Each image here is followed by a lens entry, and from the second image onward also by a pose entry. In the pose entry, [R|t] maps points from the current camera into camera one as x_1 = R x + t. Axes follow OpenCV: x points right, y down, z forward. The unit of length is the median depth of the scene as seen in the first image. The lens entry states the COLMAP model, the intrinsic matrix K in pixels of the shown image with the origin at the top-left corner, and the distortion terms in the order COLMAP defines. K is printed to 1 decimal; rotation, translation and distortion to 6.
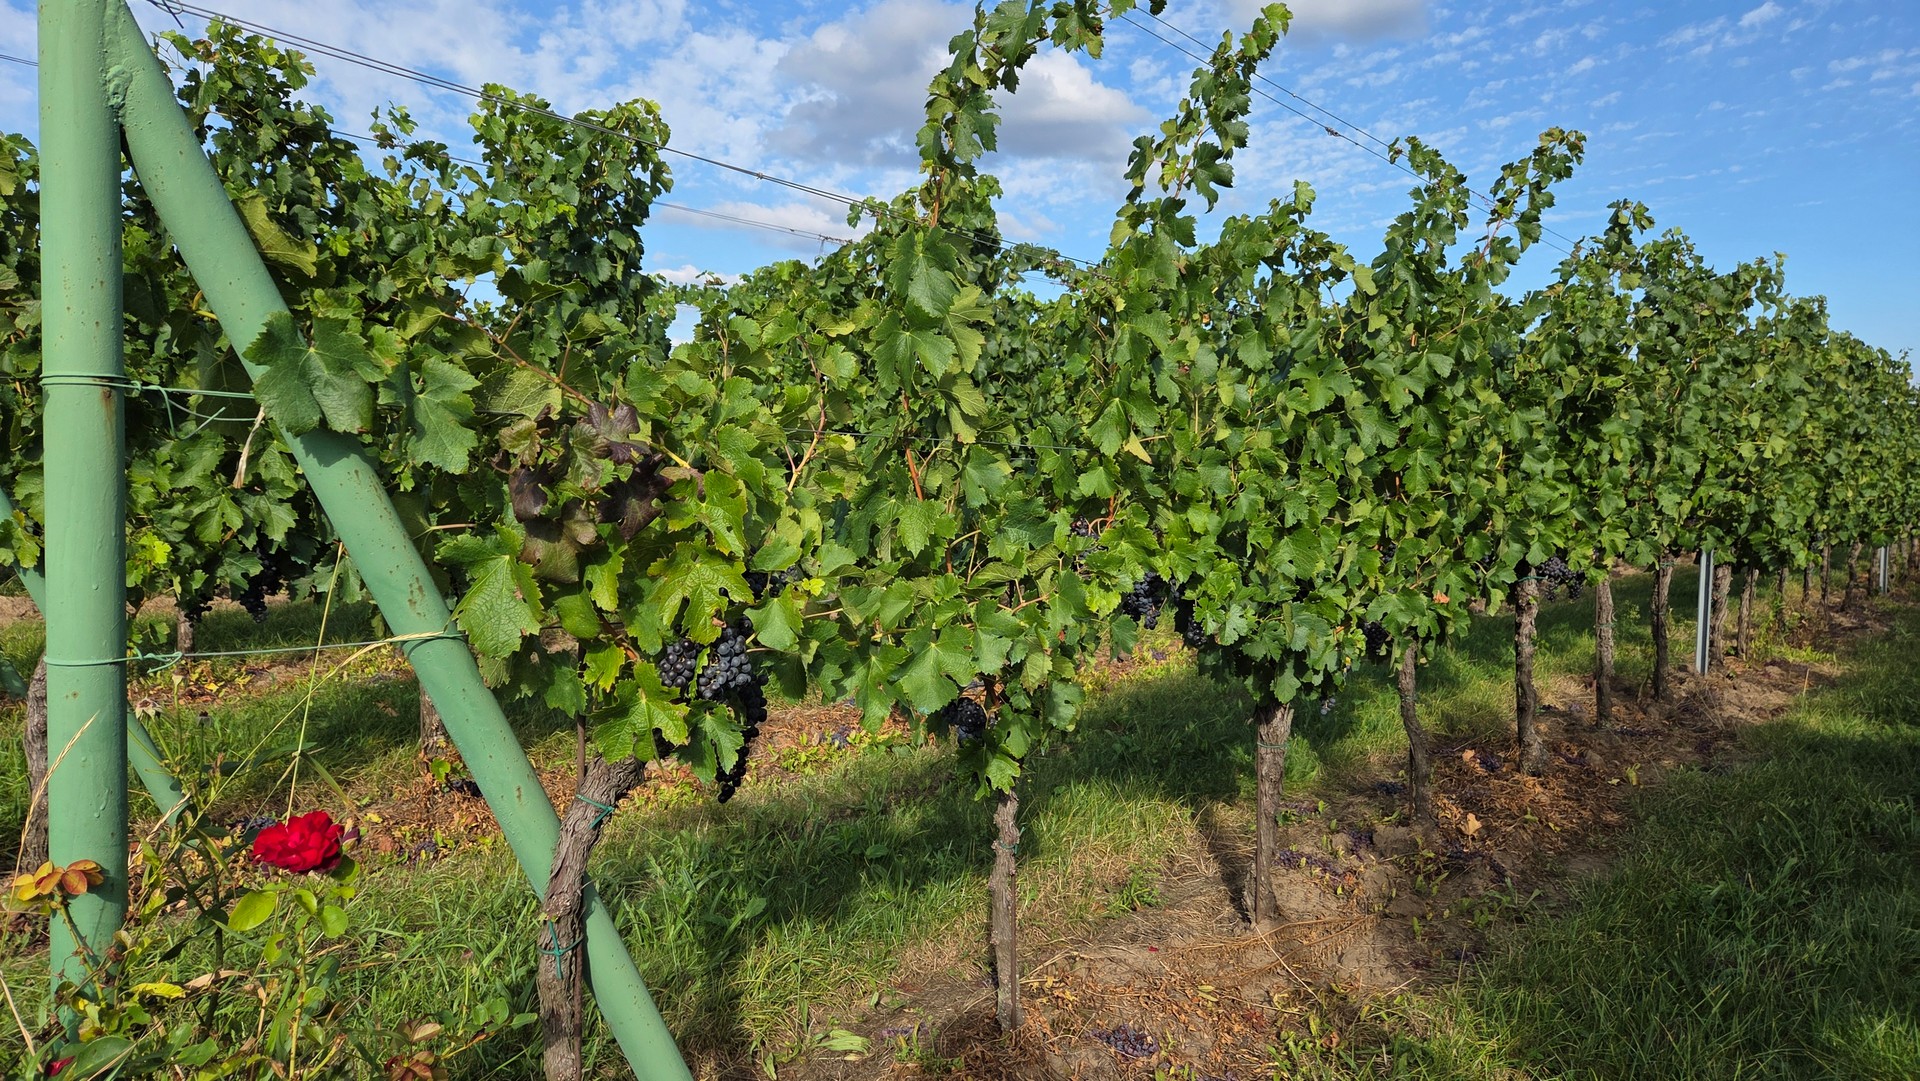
lens RADIAL K [[1278.9, 0, 954.9], [0, 1278.9, 516.0], [0, 0, 1]] dist [0.065702, -0.052654]
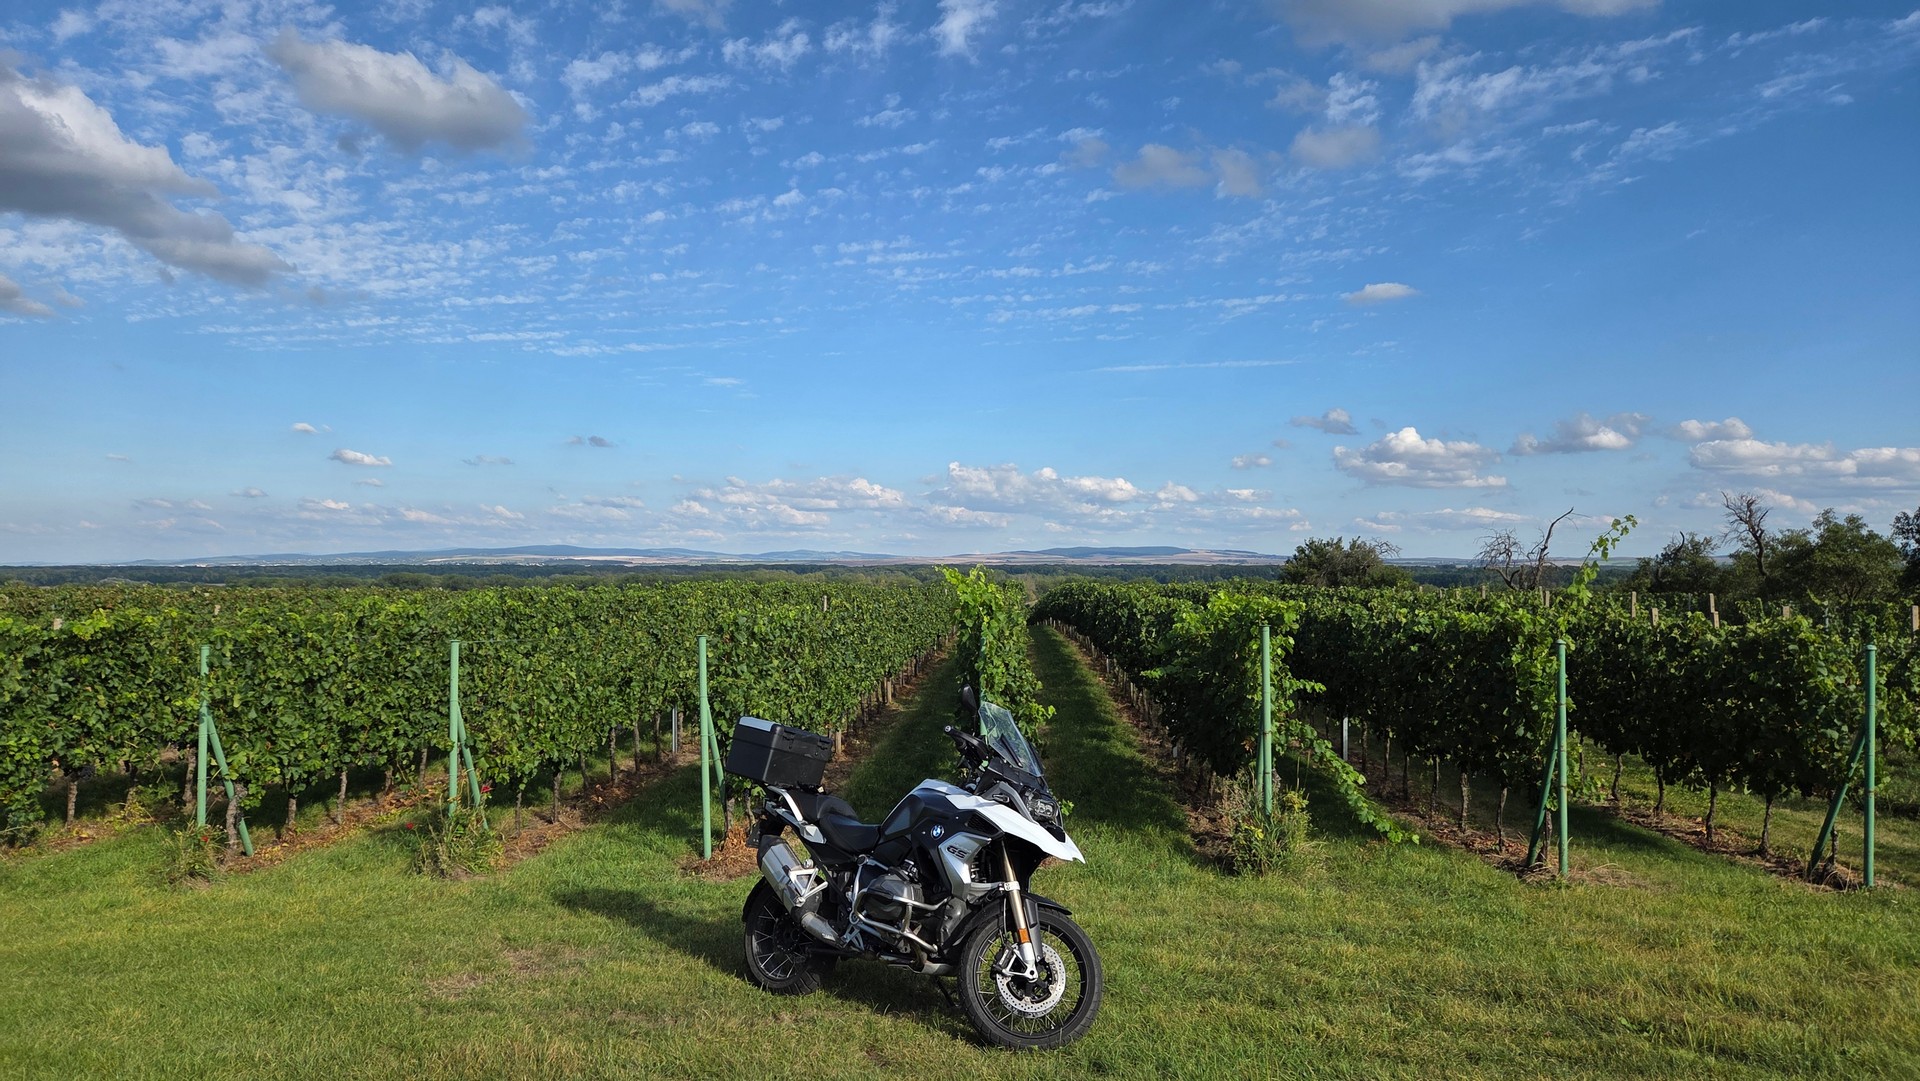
lens RADIAL K [[1278.9, 0, 956.9], [0, 1278.9, 522.2], [0, 0, 1]] dist [0.065702, -0.052654]
pose [[0.785127, -0.009358, 0.619264, -1.228724], [0.060190, 0.996306, -0.061256, -0.309958], [-0.616403, 0.085367, 0.782790, -2.956421]]
